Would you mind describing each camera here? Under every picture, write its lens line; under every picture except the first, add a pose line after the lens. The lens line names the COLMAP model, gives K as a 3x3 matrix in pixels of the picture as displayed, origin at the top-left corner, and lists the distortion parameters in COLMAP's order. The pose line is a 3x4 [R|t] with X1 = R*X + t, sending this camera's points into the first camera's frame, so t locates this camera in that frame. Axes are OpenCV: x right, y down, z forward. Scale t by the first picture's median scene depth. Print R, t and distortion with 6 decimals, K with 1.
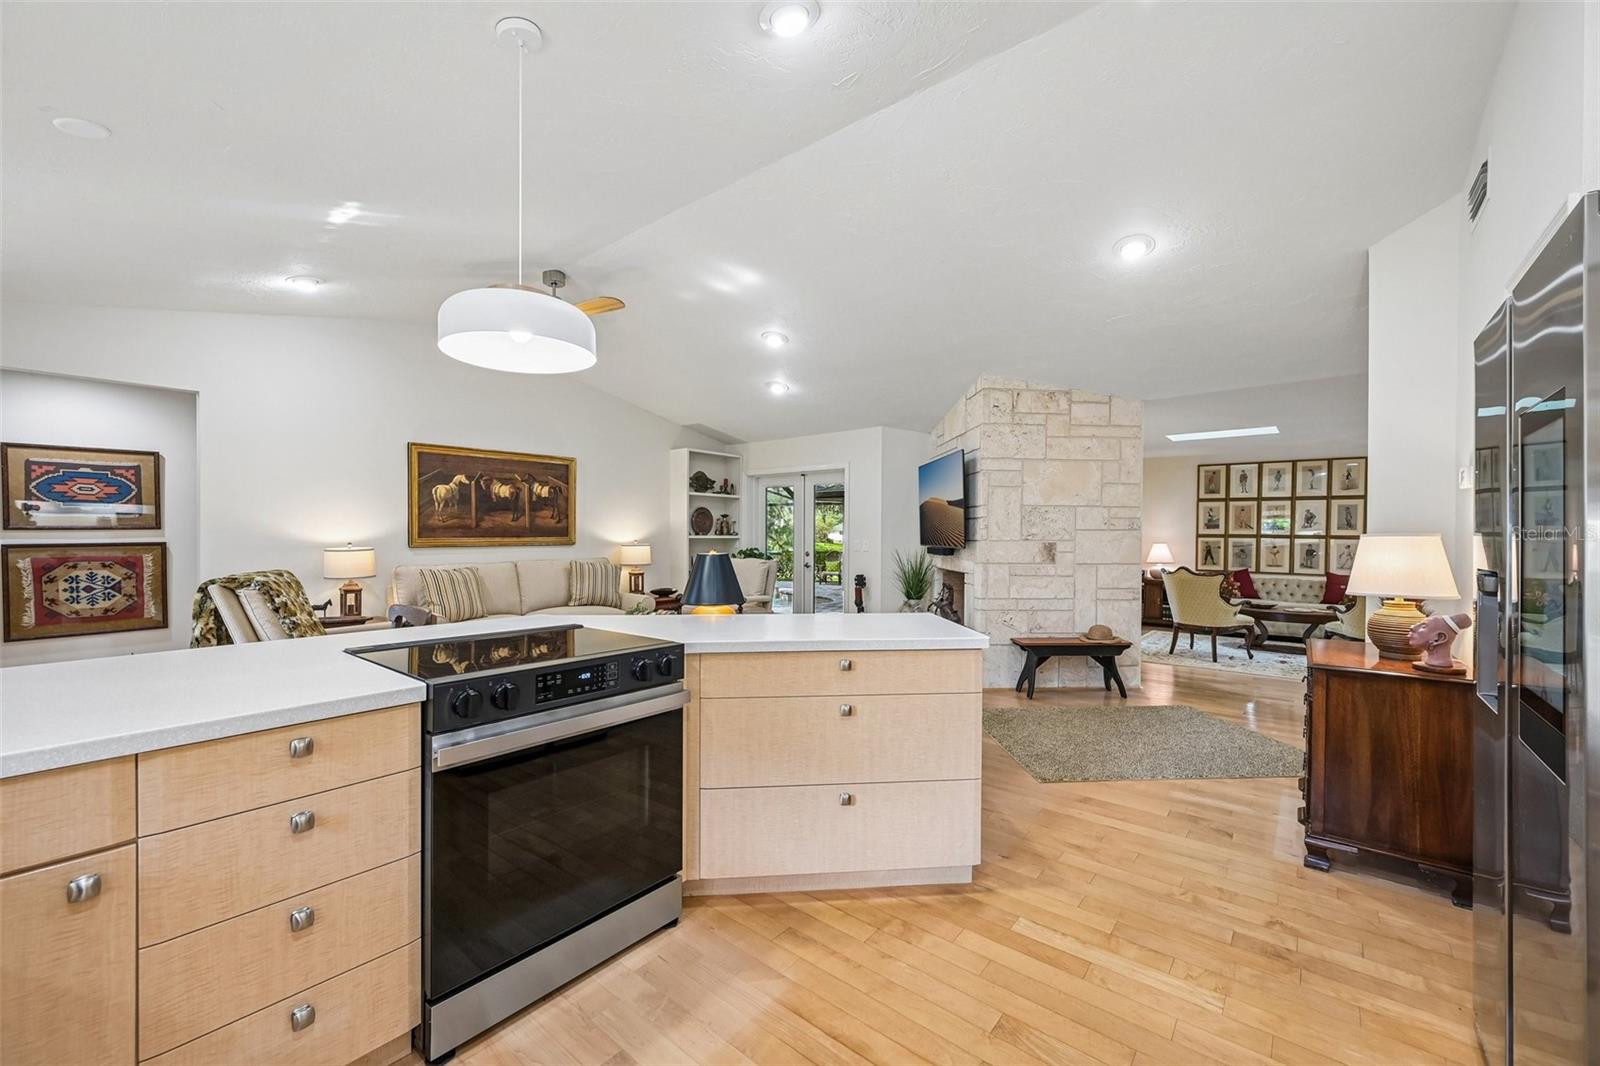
lens RADIAL K [[632.3, 0, 804.4], [0, 632.3, 538.9], [0, 0, 1]] dist [-0.001345, 0.000232]
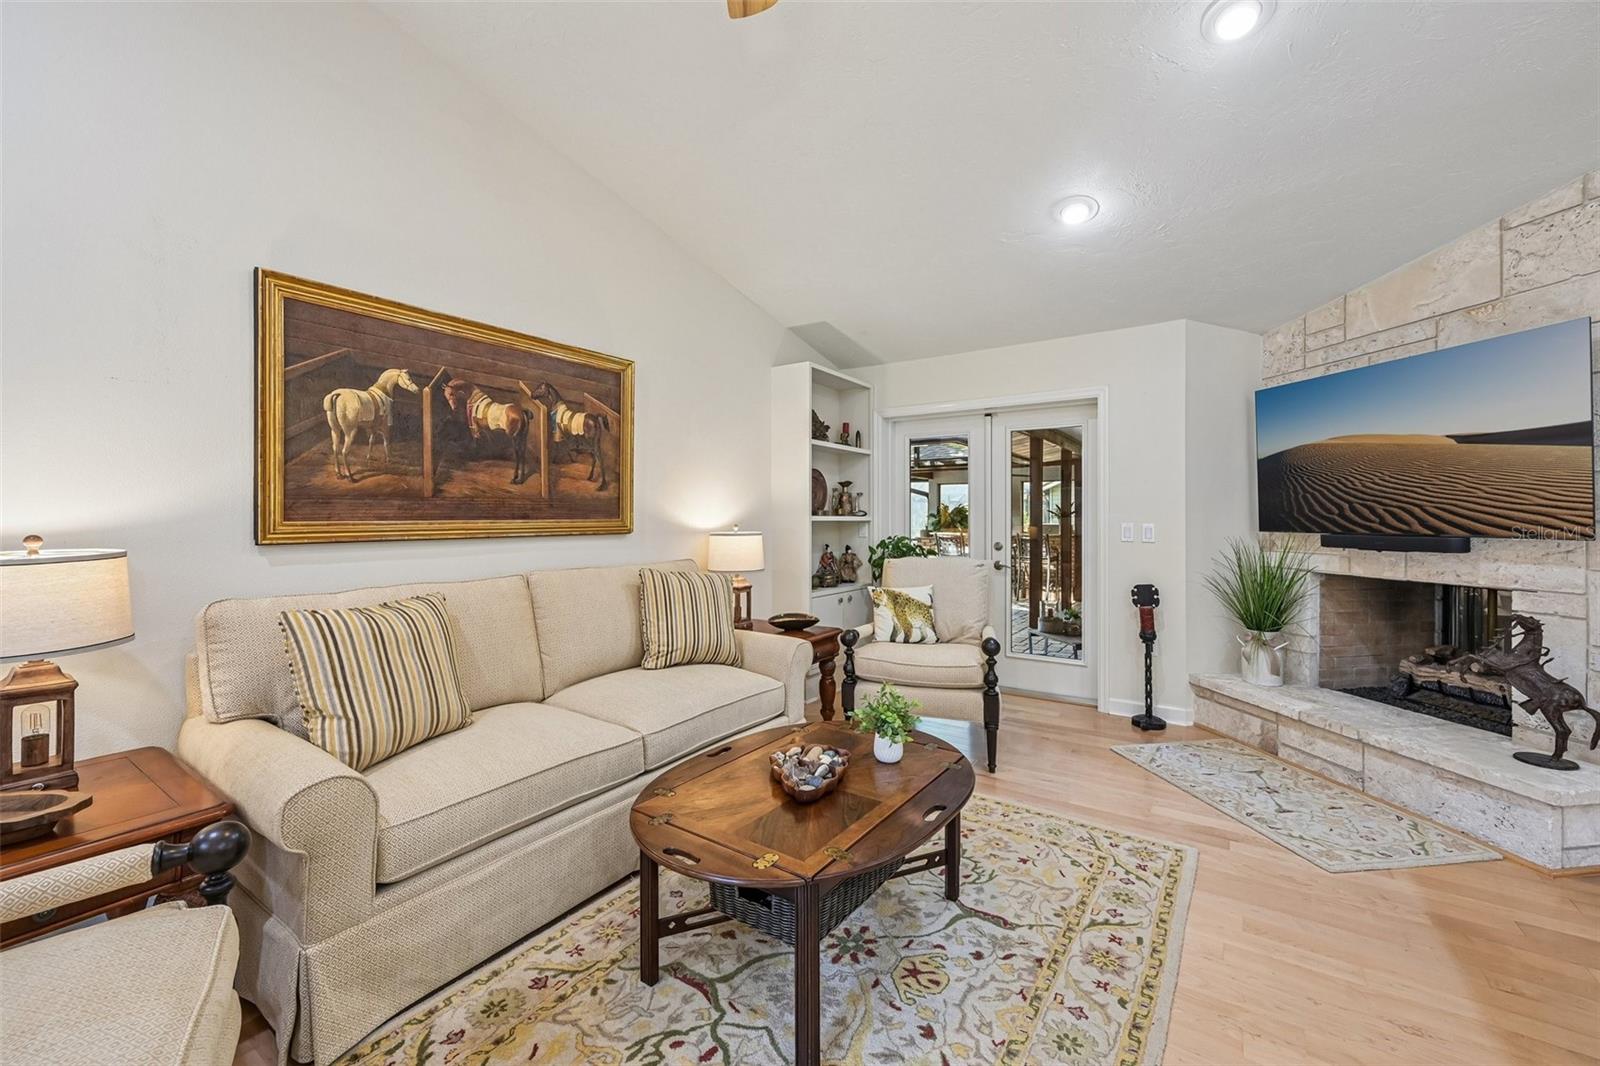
lens RADIAL K [[641.6, 0, 802.0], [0, 641.6, 515.3], [0, 0, 1]] dist [0.000174, 0.000136]
pose [[0.995558, -0.002372, 0.094118, -0.309630], [0.003429, 0.999933, -0.011072, 0.000698], [-0.094085, 0.011345, 0.995500, 0.539665]]
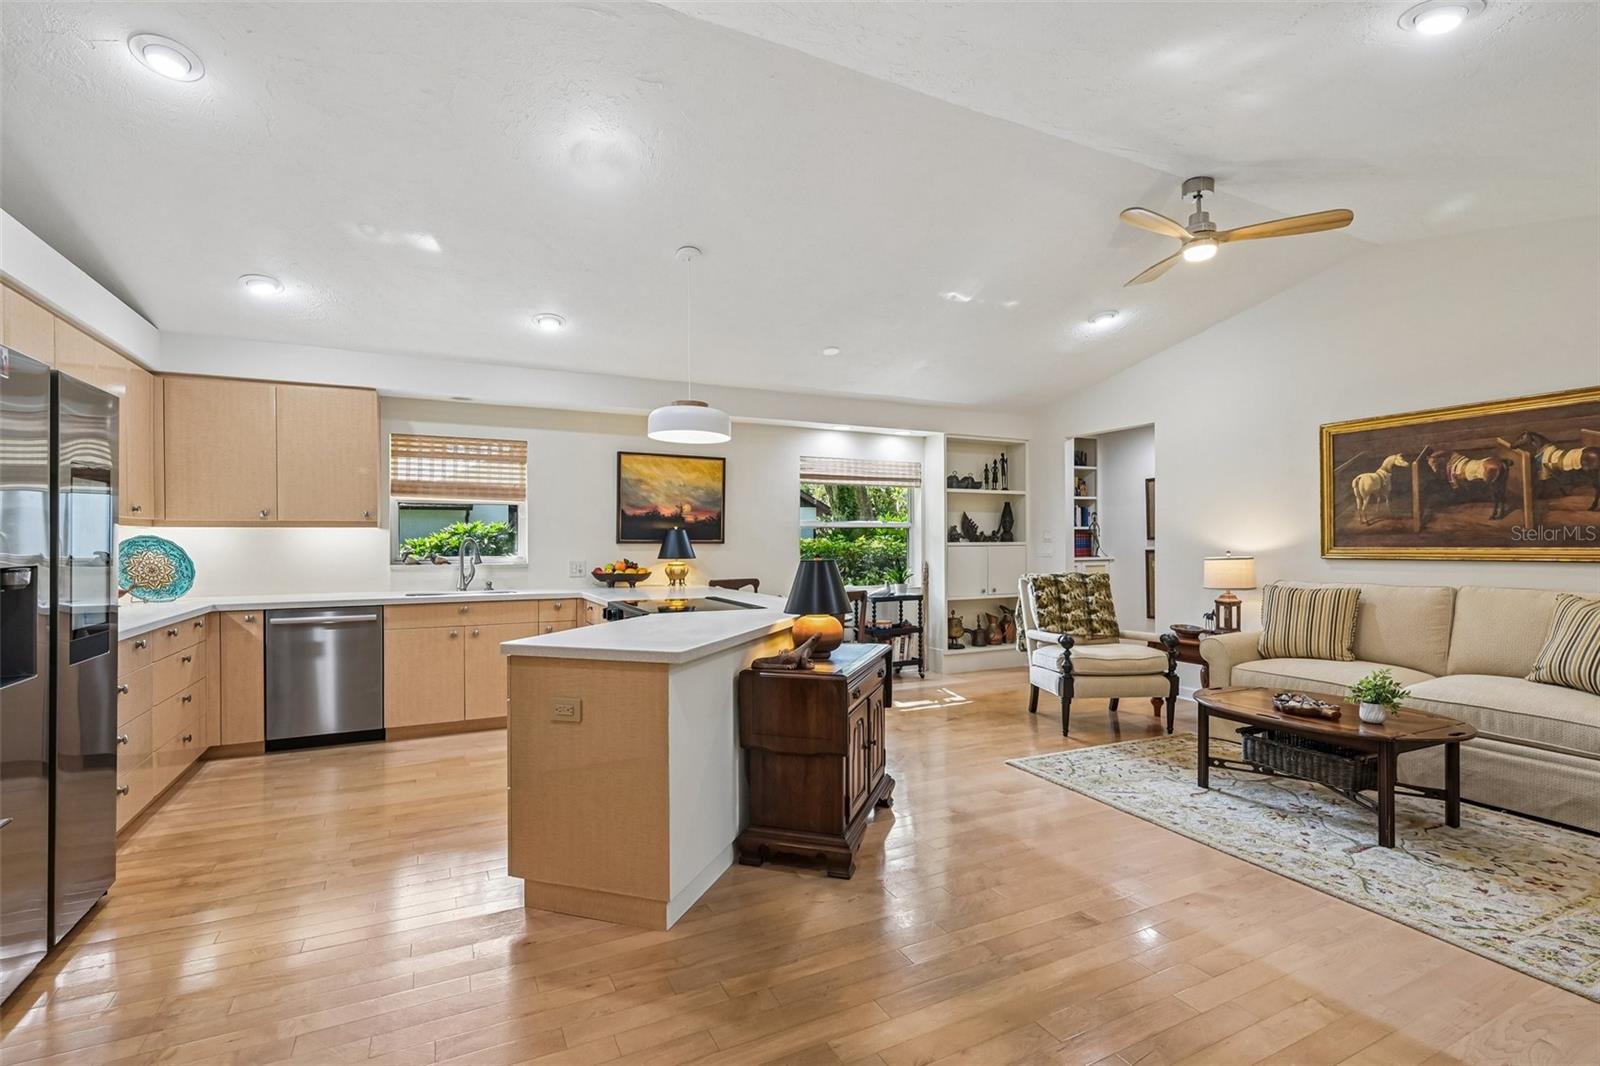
lens RADIAL K [[737.1, 0, 803.0], [0, 737.1, 541.7], [0, 0, 1]] dist [-0.000559, 0.000017]
pose [[-0.407108, -0.004119, -0.913371, 0.434742], [-0.007406, 0.999972, -0.001209, -0.001635], [0.913350, 0.006272, -0.407127, 0.720409]]
